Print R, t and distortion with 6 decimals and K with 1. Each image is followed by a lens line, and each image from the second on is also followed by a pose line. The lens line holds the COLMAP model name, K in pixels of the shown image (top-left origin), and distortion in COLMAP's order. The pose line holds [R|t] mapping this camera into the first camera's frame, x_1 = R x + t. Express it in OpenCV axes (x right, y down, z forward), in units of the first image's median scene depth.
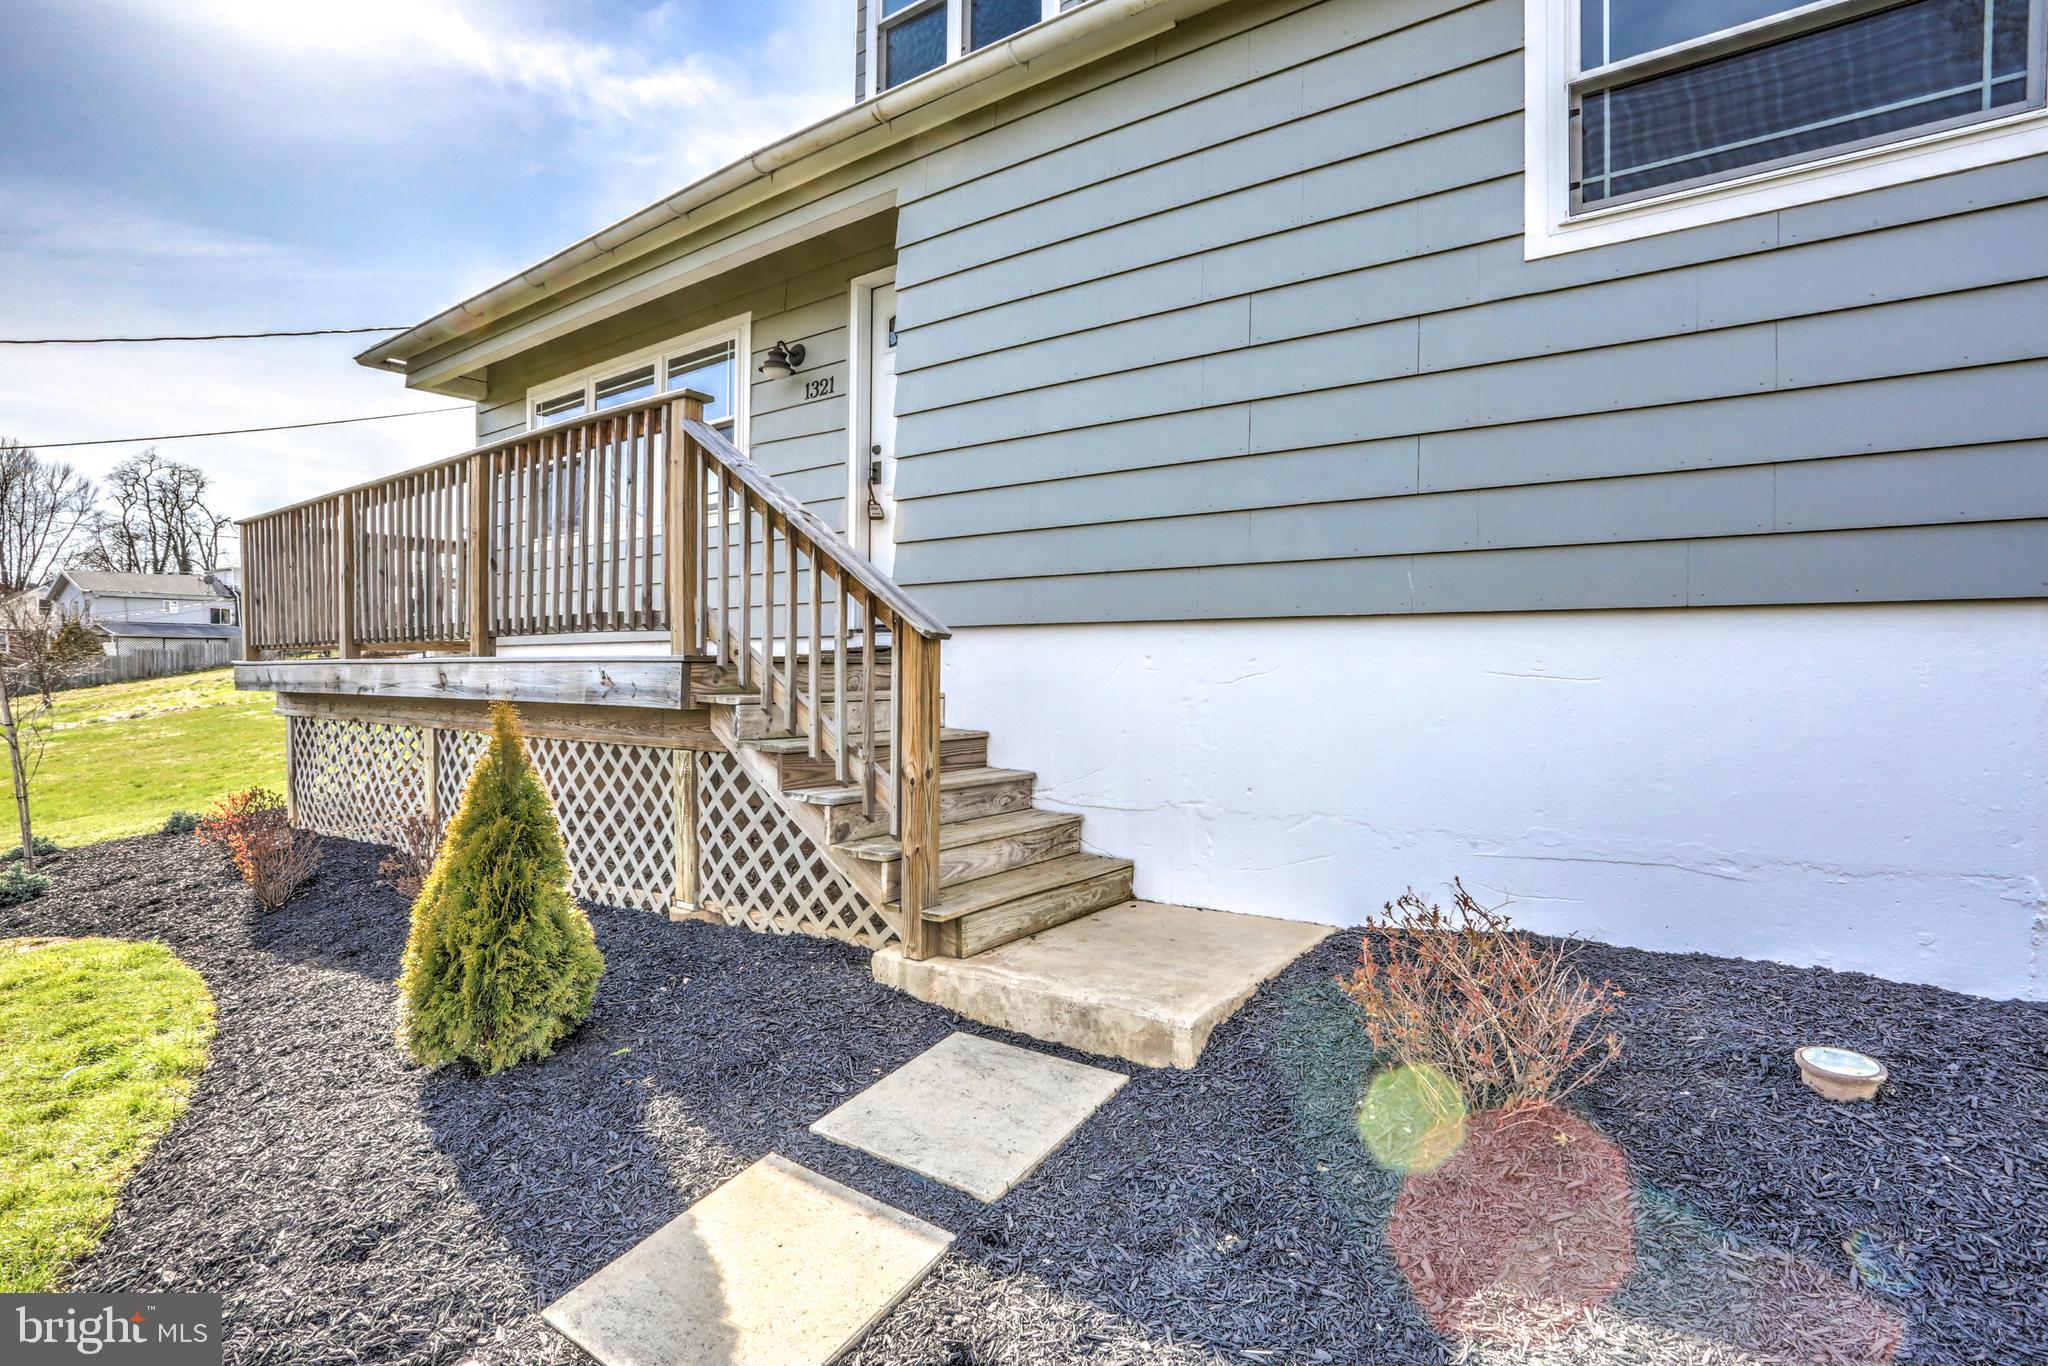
lens RADIAL K [[997.9, 0, 1019.5], [0, 997.9, 698.7], [0, 0, 1]] dist [-0.070718, 0.029129]
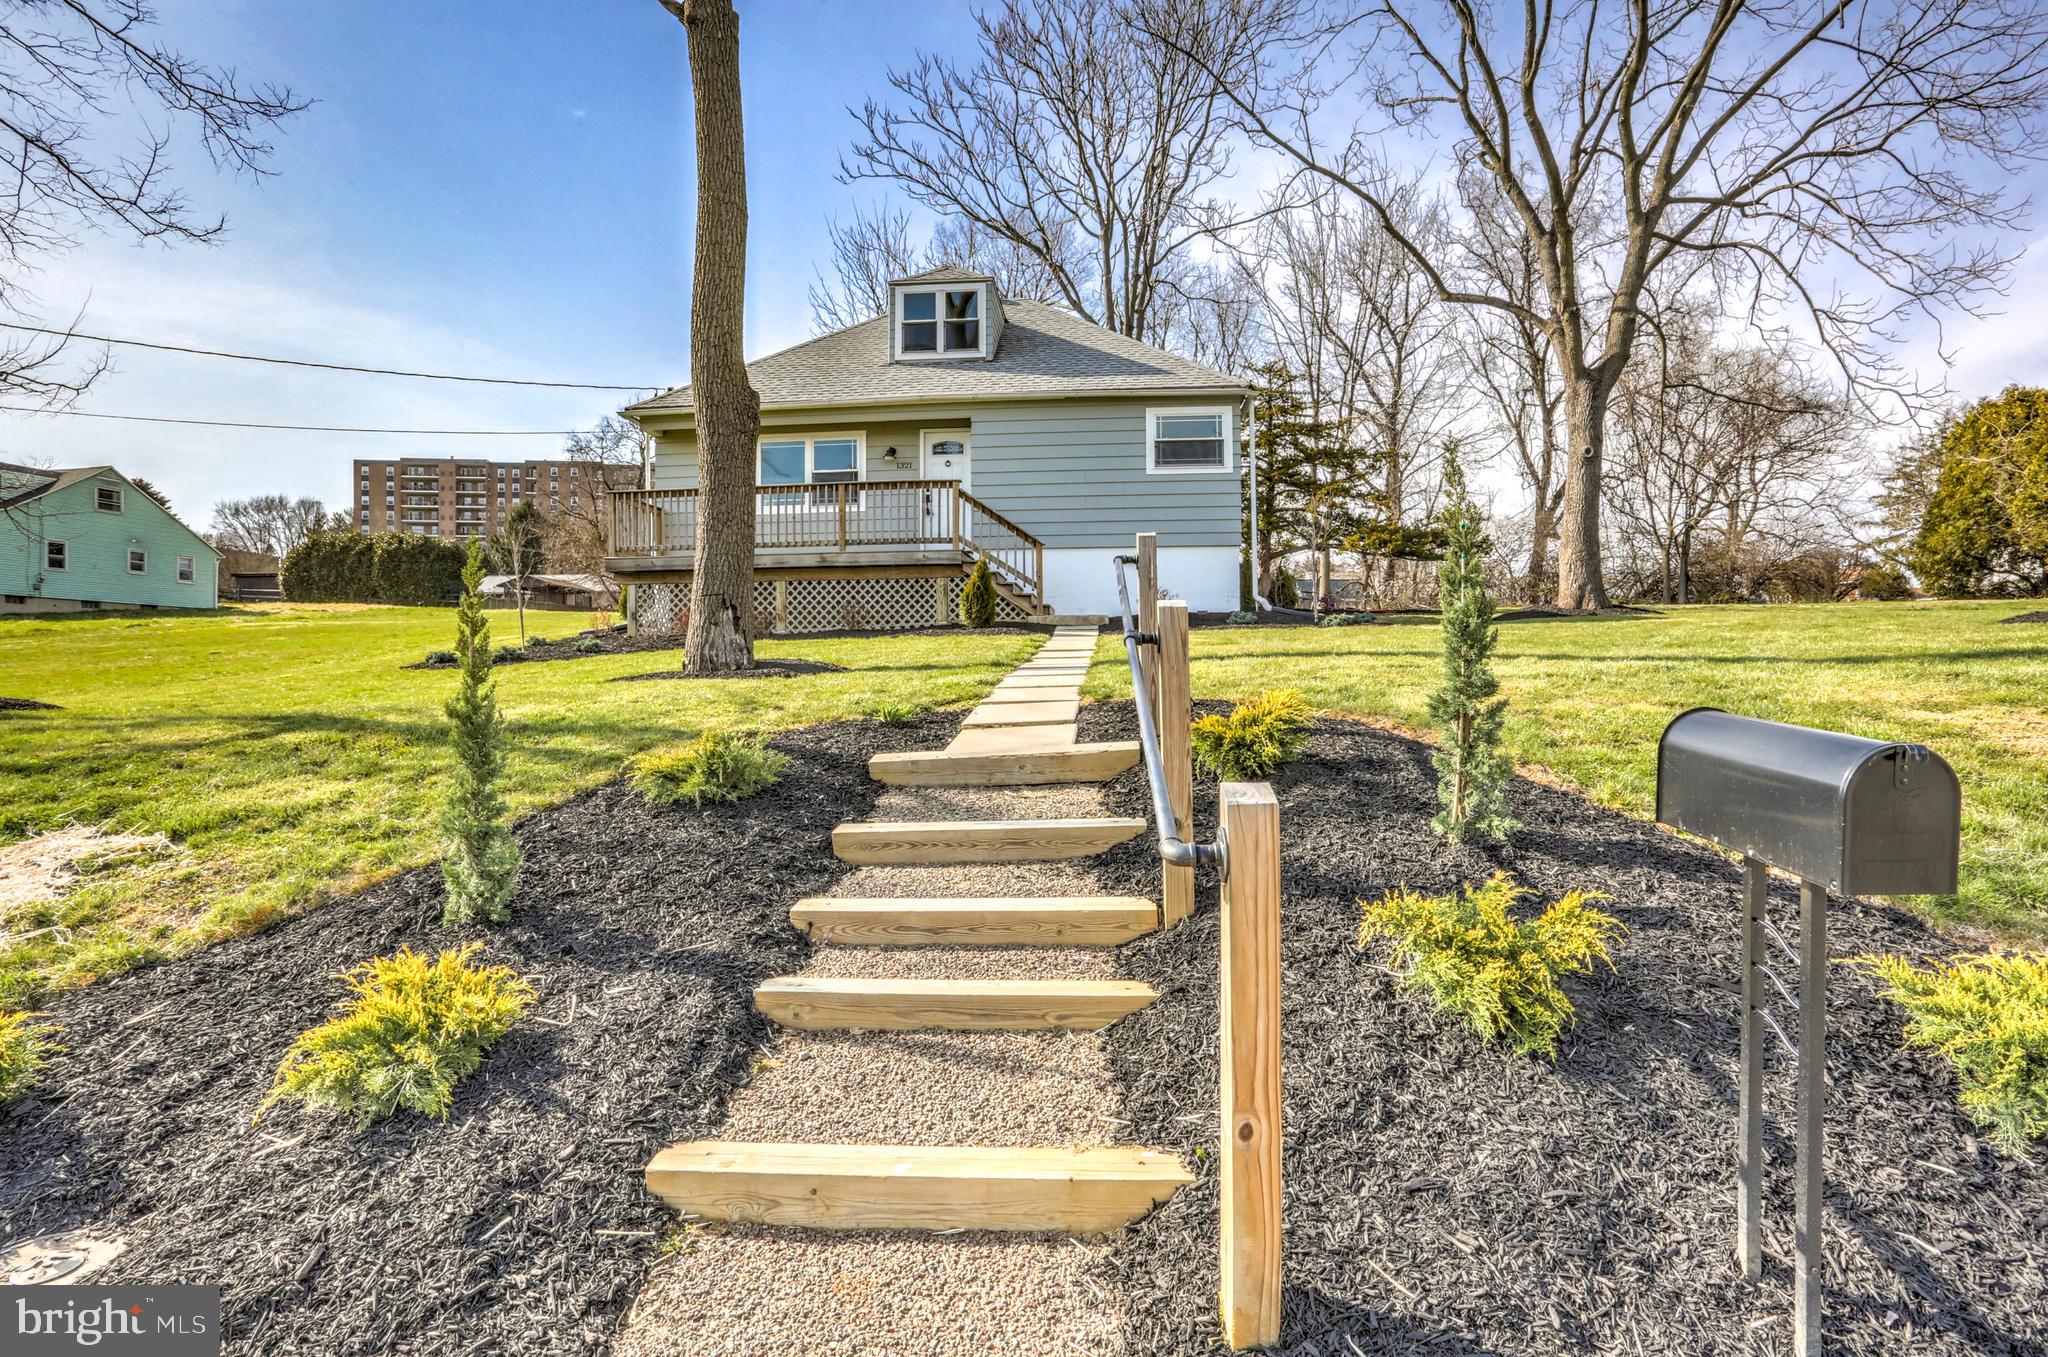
lens RADIAL K [[997.9, 0, 1012.1], [0, 997.9, 697.1], [0, 0, 1]] dist [-0.070718, 0.029129]
pose [[0.860387, -0.020419, 0.509232, -1.366761], [0.023021, 0.999734, 0.001190, 0.336102], [-0.509121, 0.010699, 0.860629, -1.531498]]
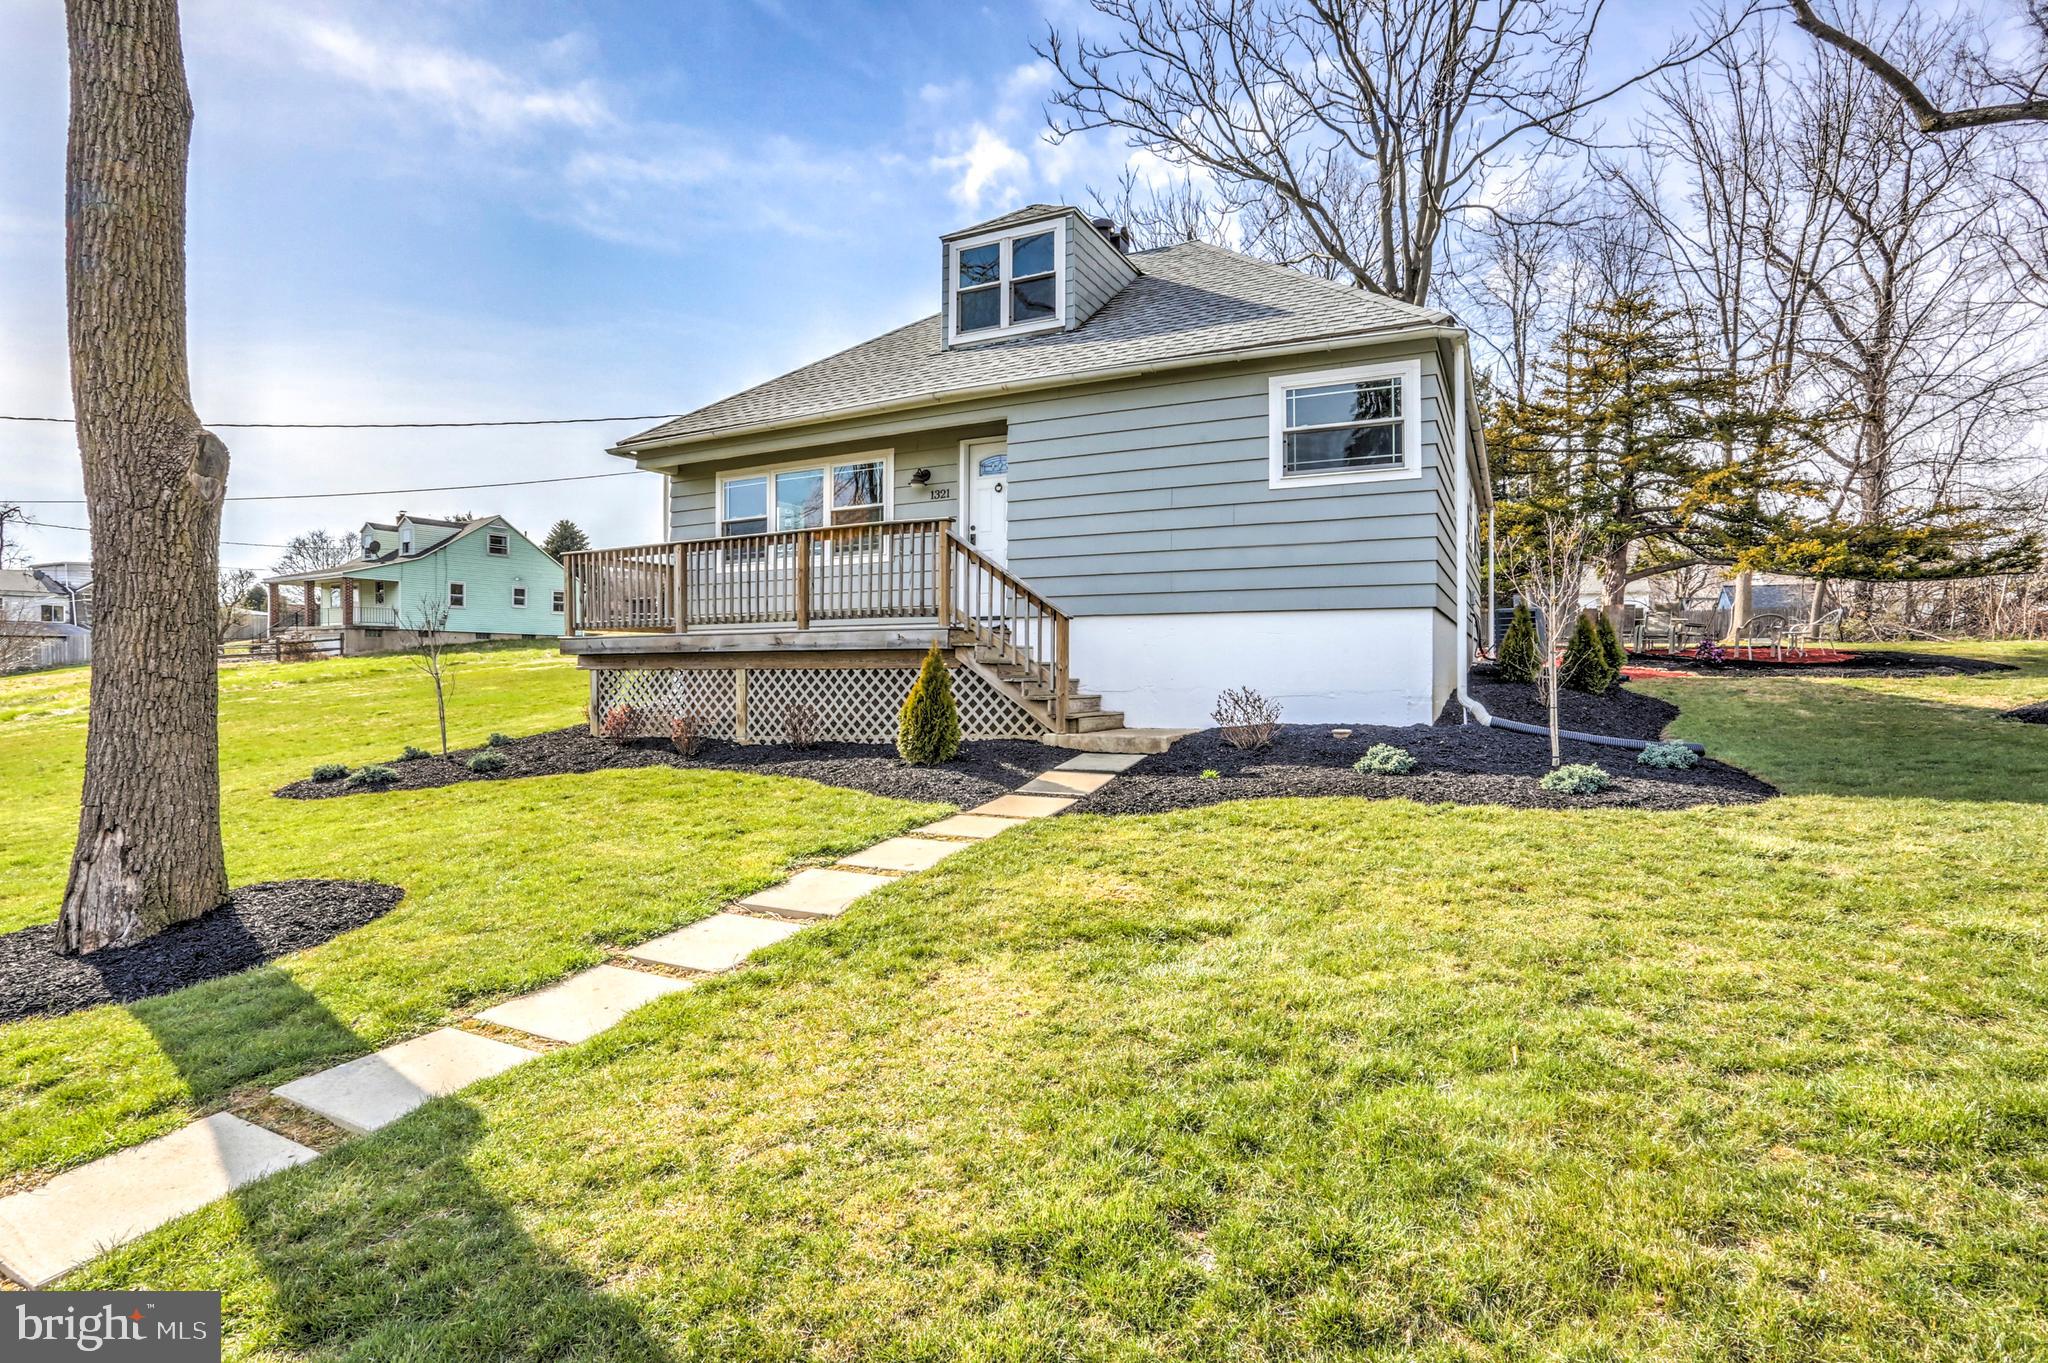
lens RADIAL K [[997.9, 0, 1021.1], [0, 997.9, 695.7], [0, 0, 1]] dist [-0.070718, 0.029129]
pose [[0.987706, -0.005376, 0.156232, -0.351597], [0.006499, 0.999957, -0.006679, 0.093007], [-0.156190, 0.007612, 0.987698, -0.937456]]
